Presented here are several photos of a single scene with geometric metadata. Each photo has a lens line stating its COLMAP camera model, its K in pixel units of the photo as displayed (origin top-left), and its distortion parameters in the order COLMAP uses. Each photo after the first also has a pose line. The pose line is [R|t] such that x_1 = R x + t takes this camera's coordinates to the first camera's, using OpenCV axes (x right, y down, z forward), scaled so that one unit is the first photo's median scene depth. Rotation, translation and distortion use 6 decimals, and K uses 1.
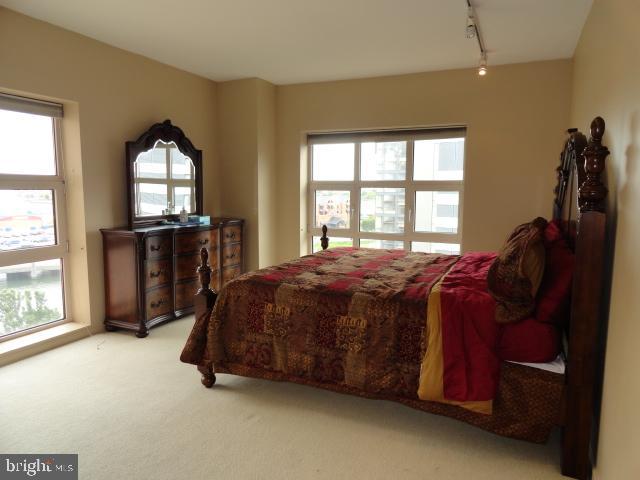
lens RADIAL K [[444.7, 0, 320.0], [0, 444.7, 240.0], [0, 0, 1]] dist [-0.005960, 0.005891]
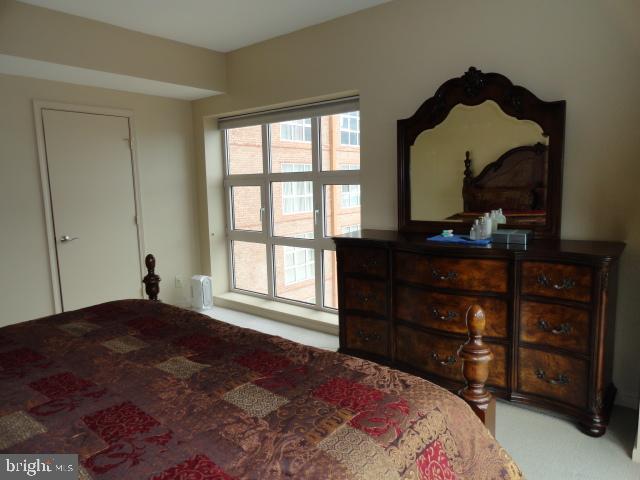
lens RADIAL K [[440.1, 0, 320.0], [0, 440.1, 240.0], [0, 0, 1]] dist [0.001490, 0.004795]
pose [[-0.251419, 0.122298, -0.960121, 0.380234], [-0.091195, 0.984578, 0.149294, -0.124759], [0.963573, 0.125094, -0.236389, 1.125896]]
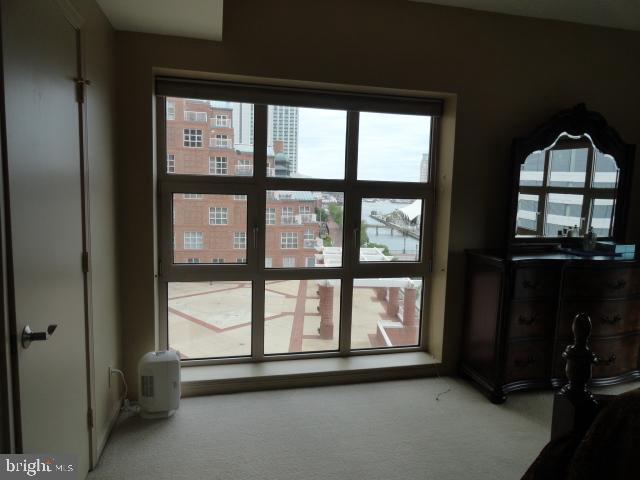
lens RADIAL K [[440.1, 0, 320.0], [0, 440.1, 240.0], [0, 0, 1]] dist [0.001490, 0.004795]
pose [[0.613586, 0.097136, -0.783631, -0.033370], [-0.112603, 0.993026, 0.034923, -0.038607], [0.781558, 0.066811, 0.620244, 0.293148]]
